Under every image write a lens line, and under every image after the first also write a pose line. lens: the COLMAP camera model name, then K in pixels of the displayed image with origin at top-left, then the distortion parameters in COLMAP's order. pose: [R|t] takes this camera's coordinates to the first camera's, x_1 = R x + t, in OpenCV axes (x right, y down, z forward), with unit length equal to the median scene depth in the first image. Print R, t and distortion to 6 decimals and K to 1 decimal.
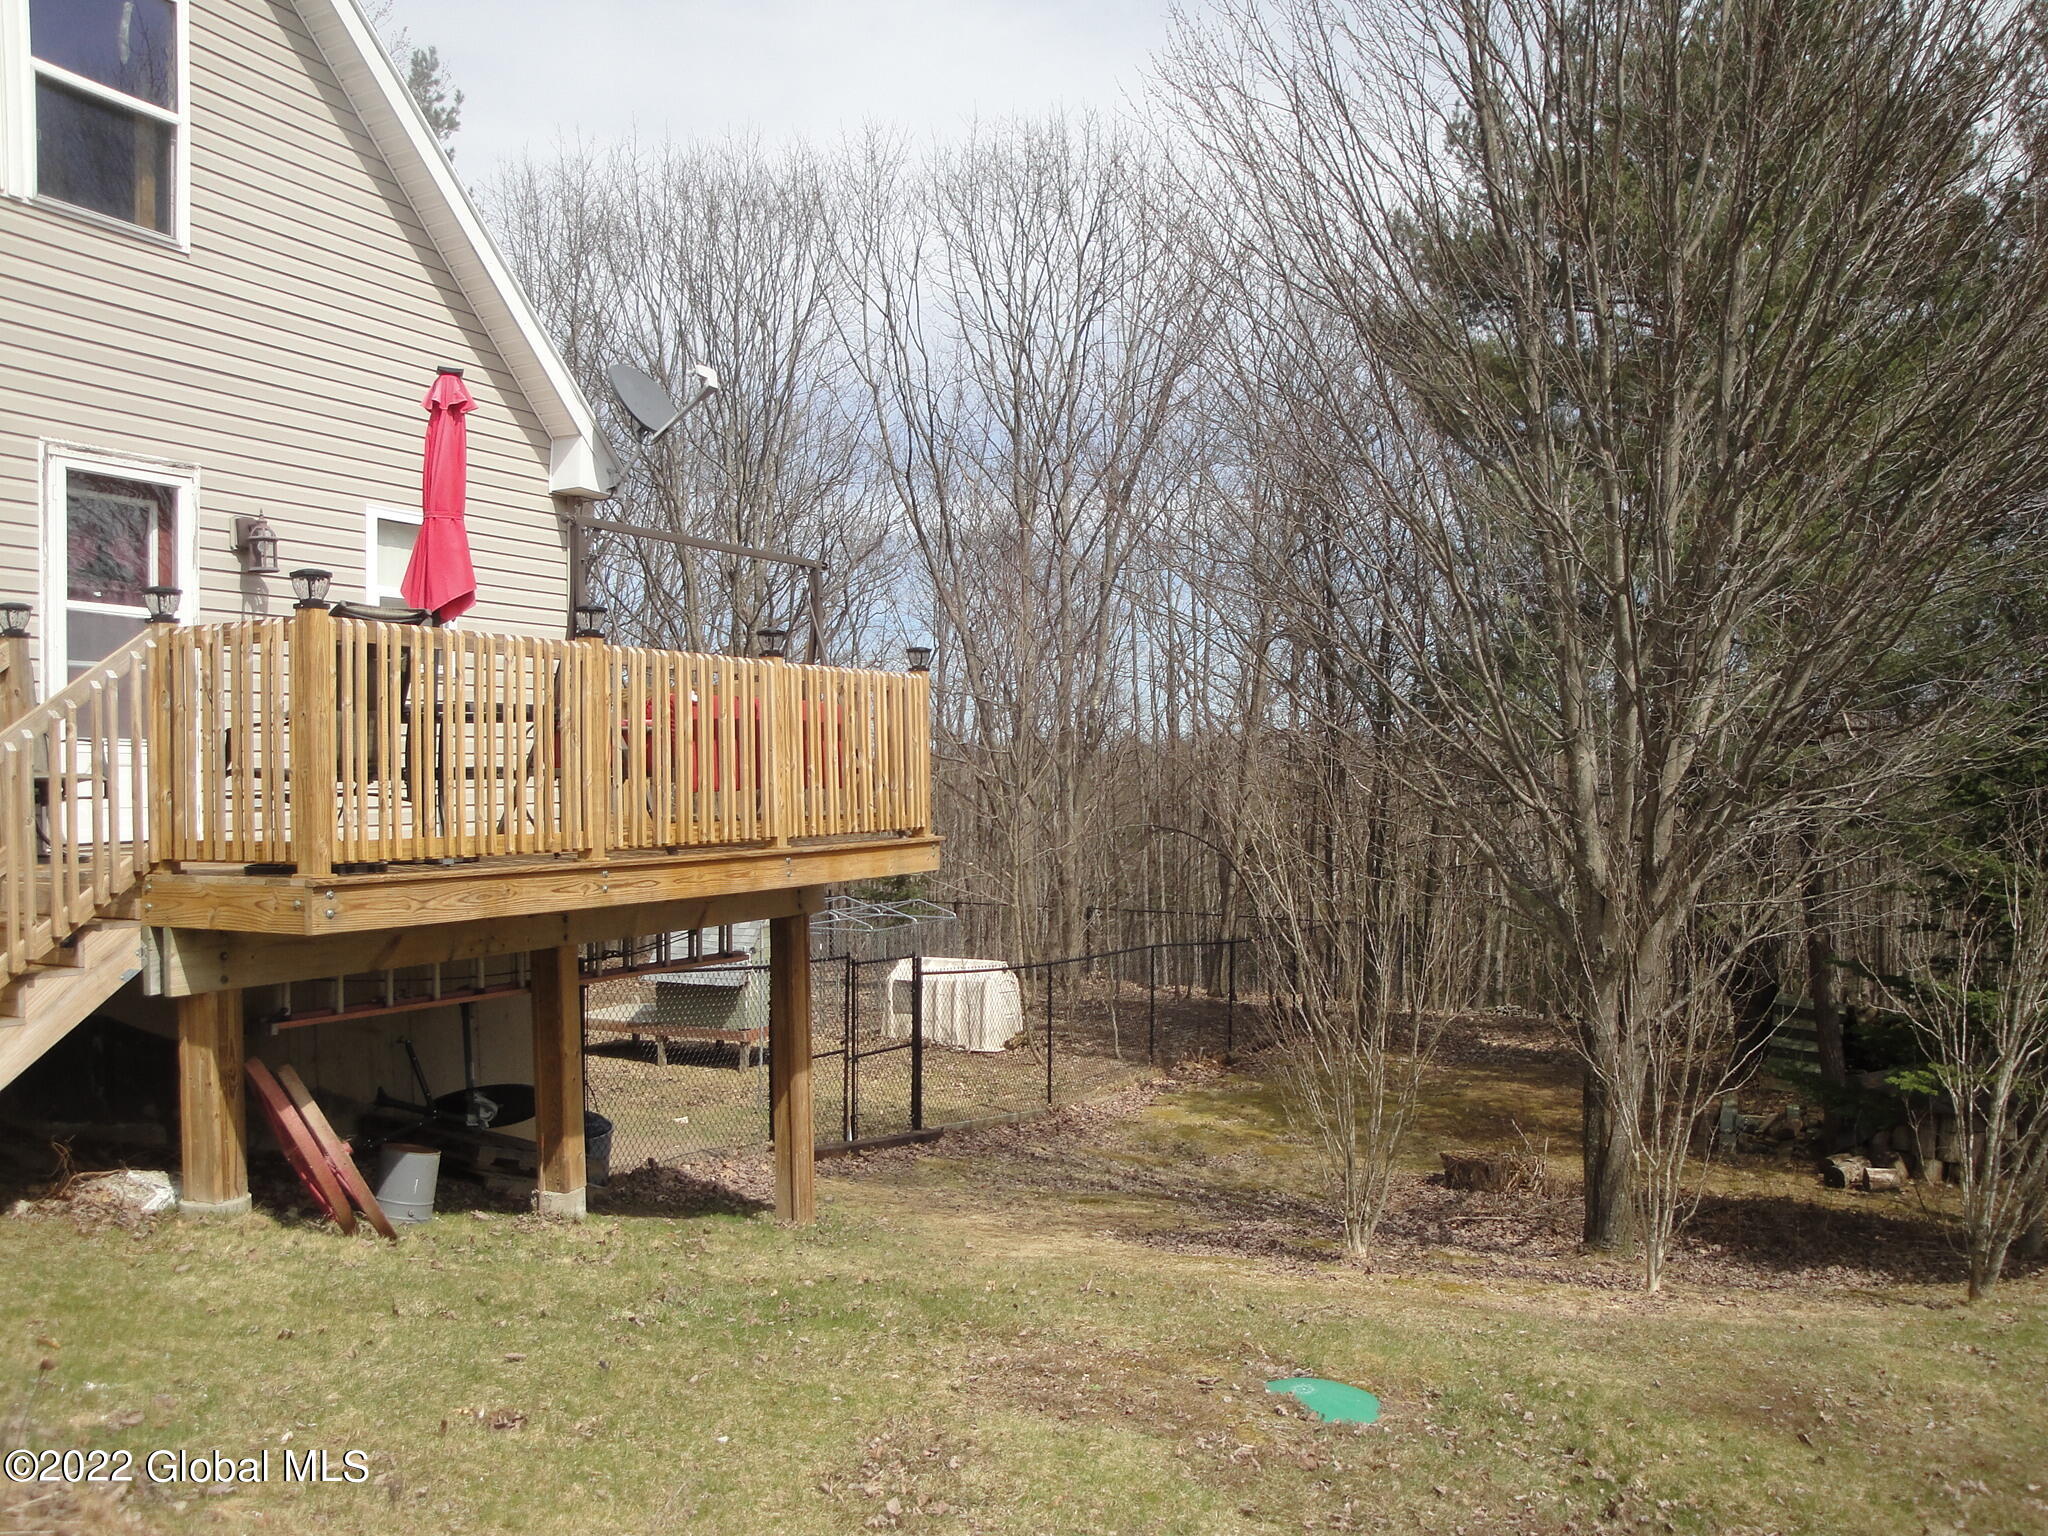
lens RADIAL K [[1678.6, 0, 1025.2], [0, 1678.6, 762.2], [0, 0, 1]] dist [-0.098832, 0.030371]
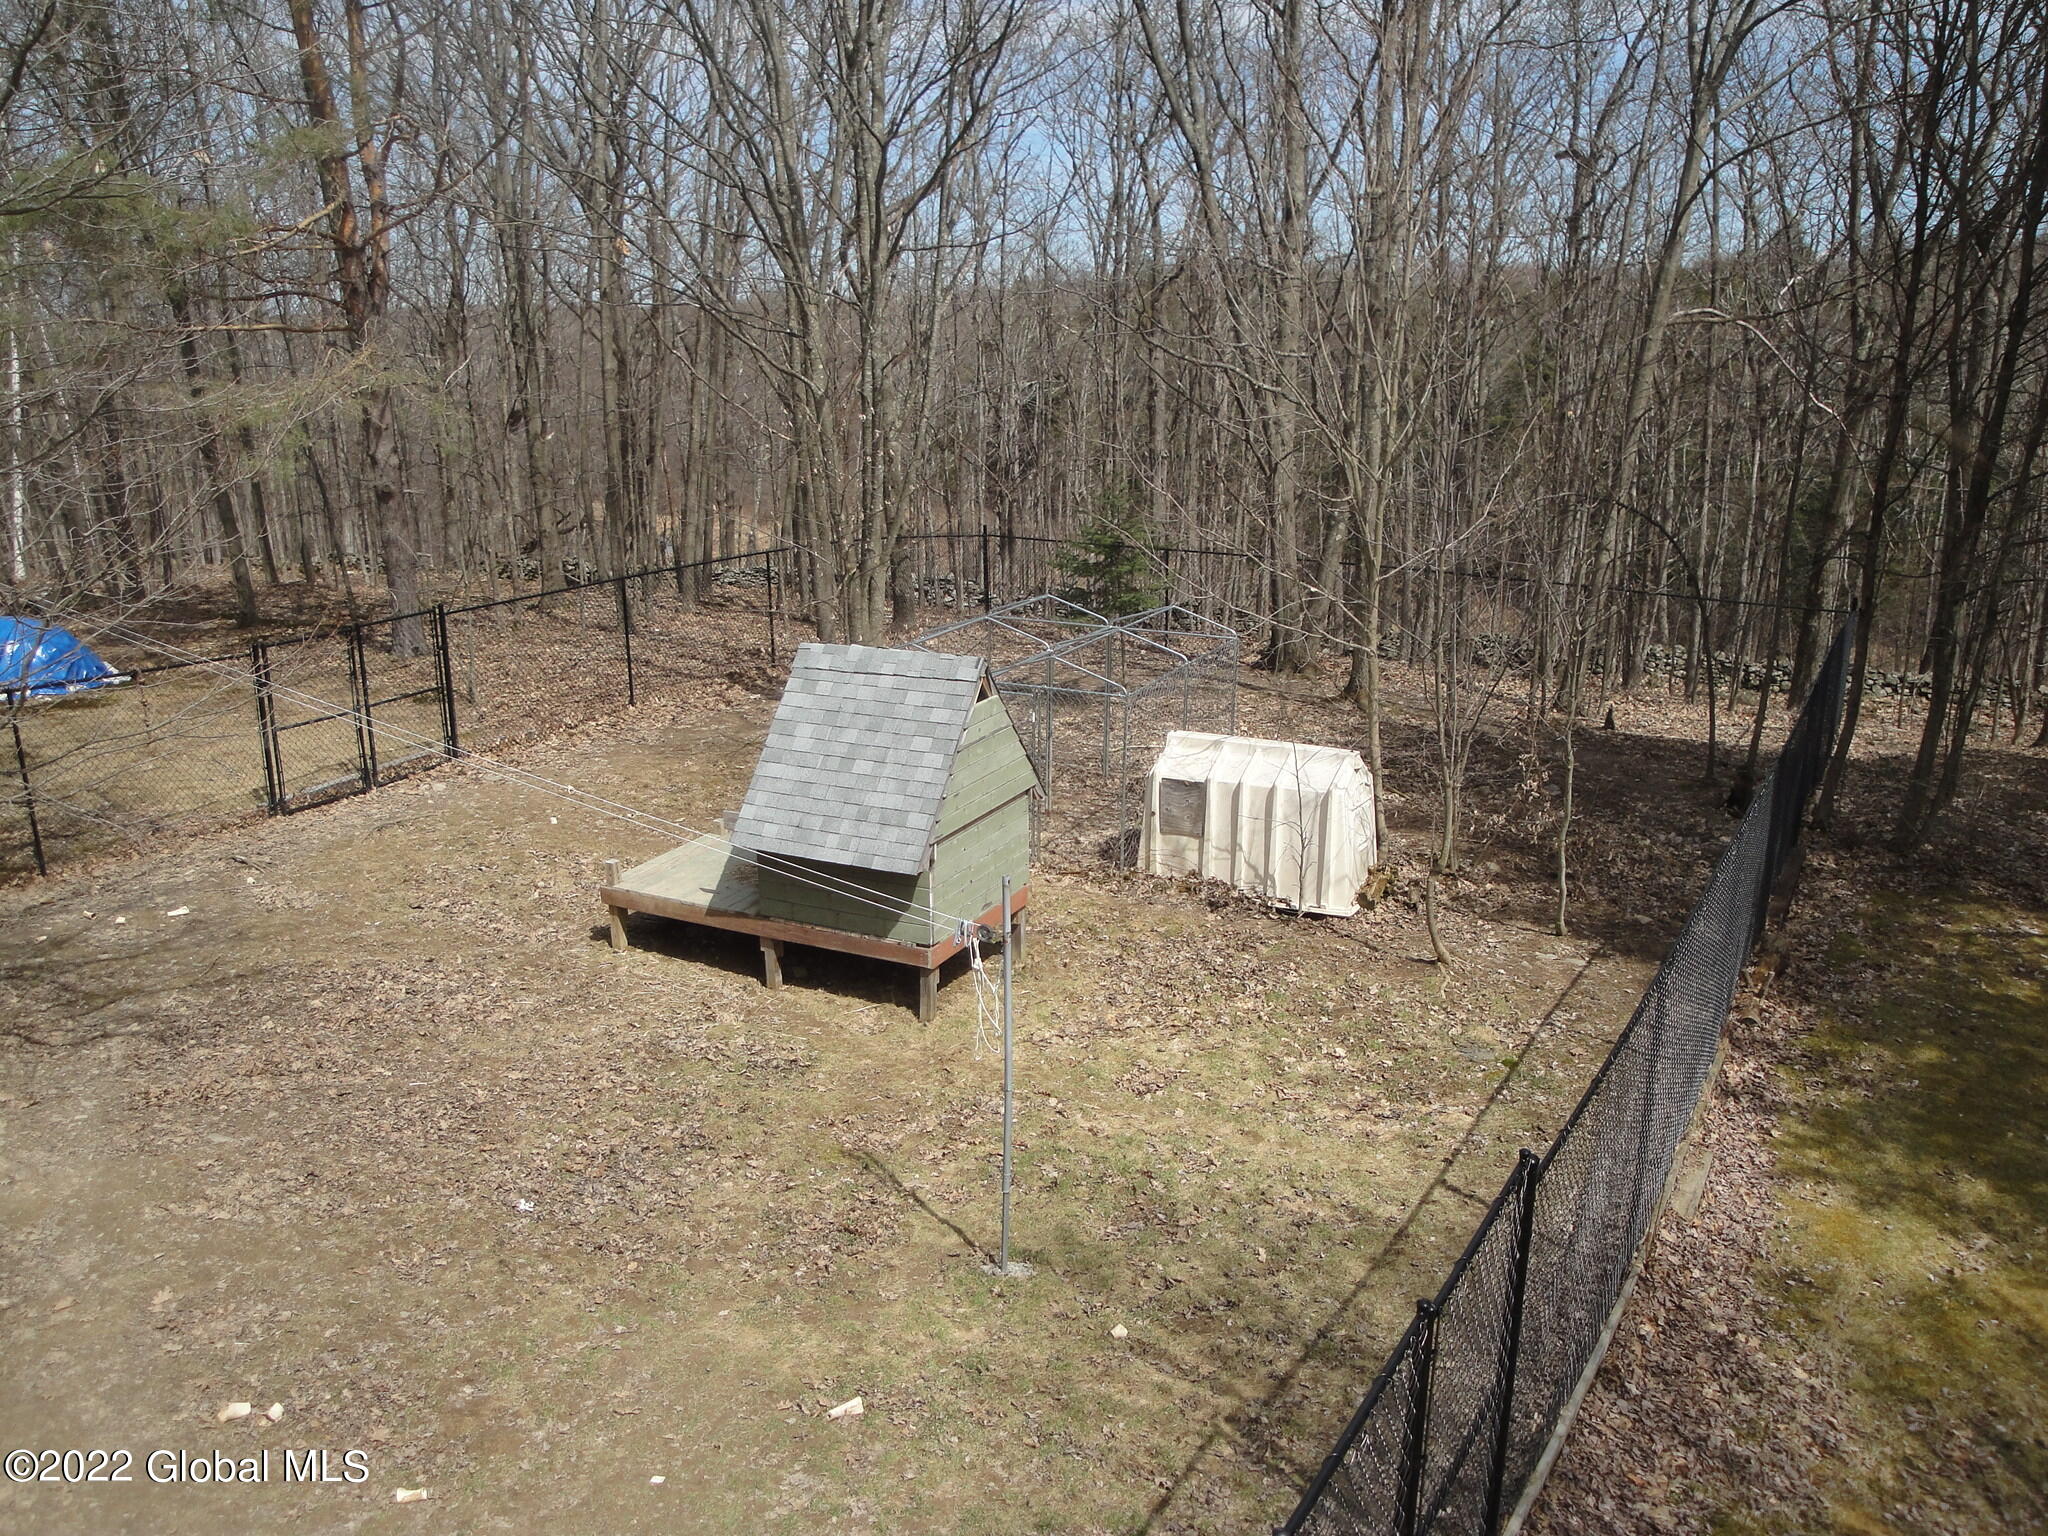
lens RADIAL K [[1678.6, 0, 1025.7], [0, 1678.6, 775.0], [0, 0, 1]] dist [-0.098832, 0.030371]
pose [[0.998683, 0.009067, -0.050495, -0.098400], [0.005004, 0.962350, 0.271769, -0.029900], [0.051058, -0.271664, 0.961037, 0.448395]]
